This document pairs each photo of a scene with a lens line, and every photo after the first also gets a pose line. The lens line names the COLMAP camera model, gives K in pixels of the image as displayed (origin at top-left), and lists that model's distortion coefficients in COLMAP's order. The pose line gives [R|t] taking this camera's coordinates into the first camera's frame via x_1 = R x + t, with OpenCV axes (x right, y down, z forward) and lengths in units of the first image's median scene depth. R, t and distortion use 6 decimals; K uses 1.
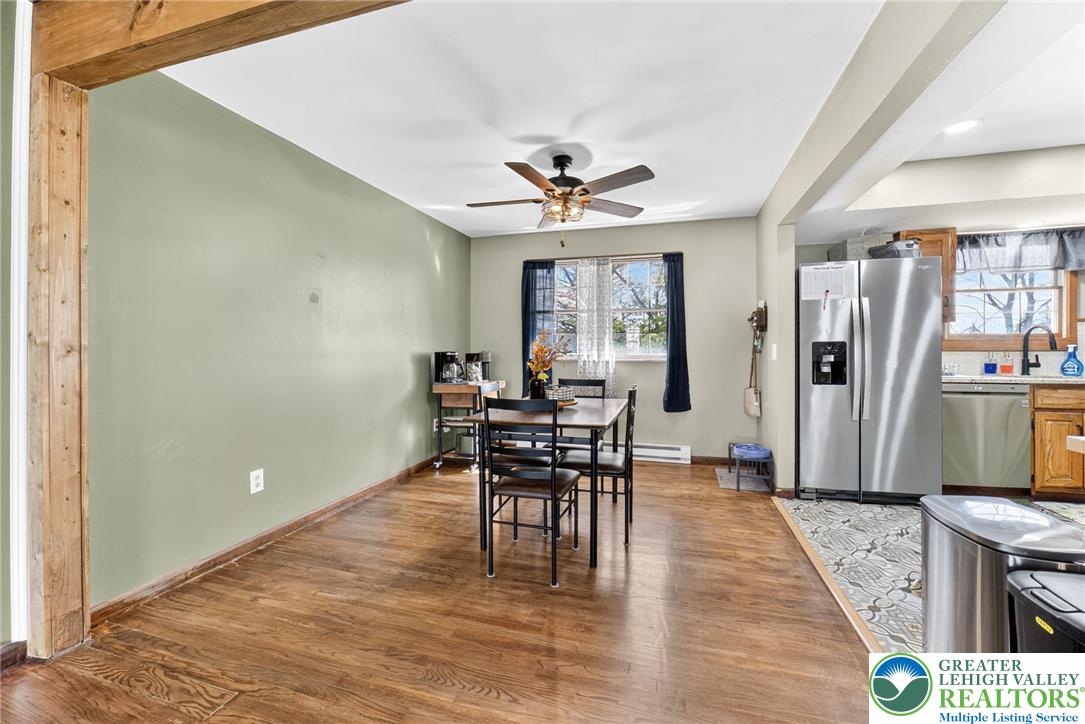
lens RADIAL K [[419.9, 0, 545.1], [0, 419.9, 345.8], [0, 0, 1]] dist [0.000209, 0.000224]
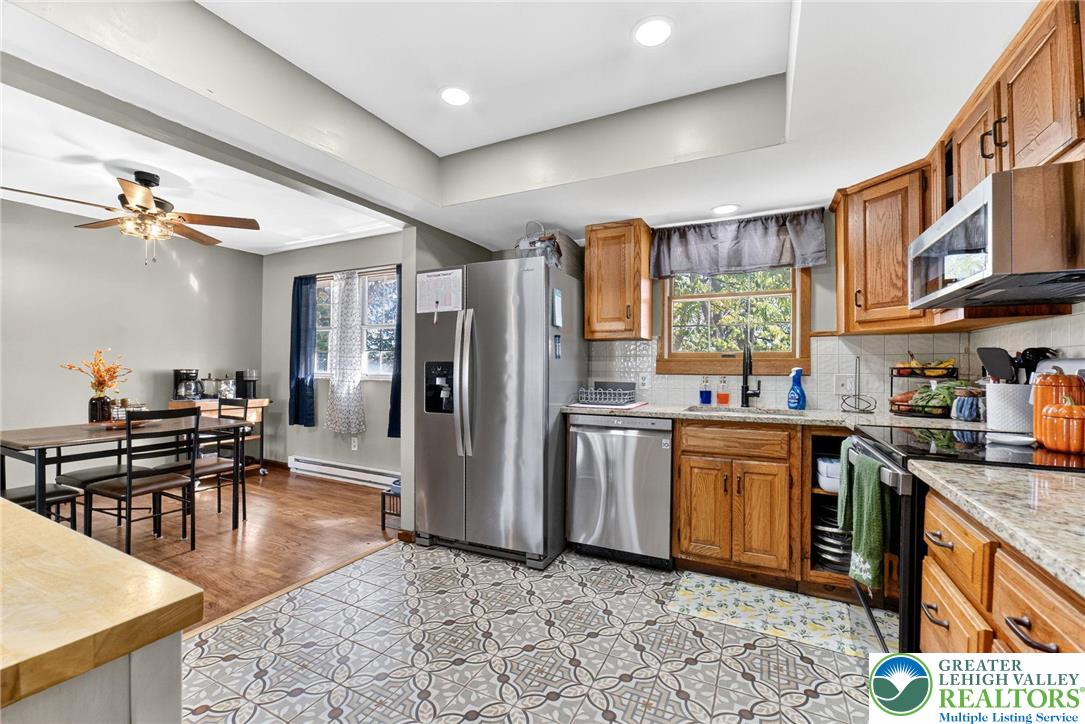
lens RADIAL K [[437.8, 0, 542.5], [0, 437.8, 362.0], [0, 0, 1]] dist [-0.015088, 0.000118]
pose [[0.981154, 0.005622, -0.193147, 0.938448], [-0.006482, 0.999972, -0.003820, -0.006224], [0.193120, 0.005000, 0.981162, 0.154114]]
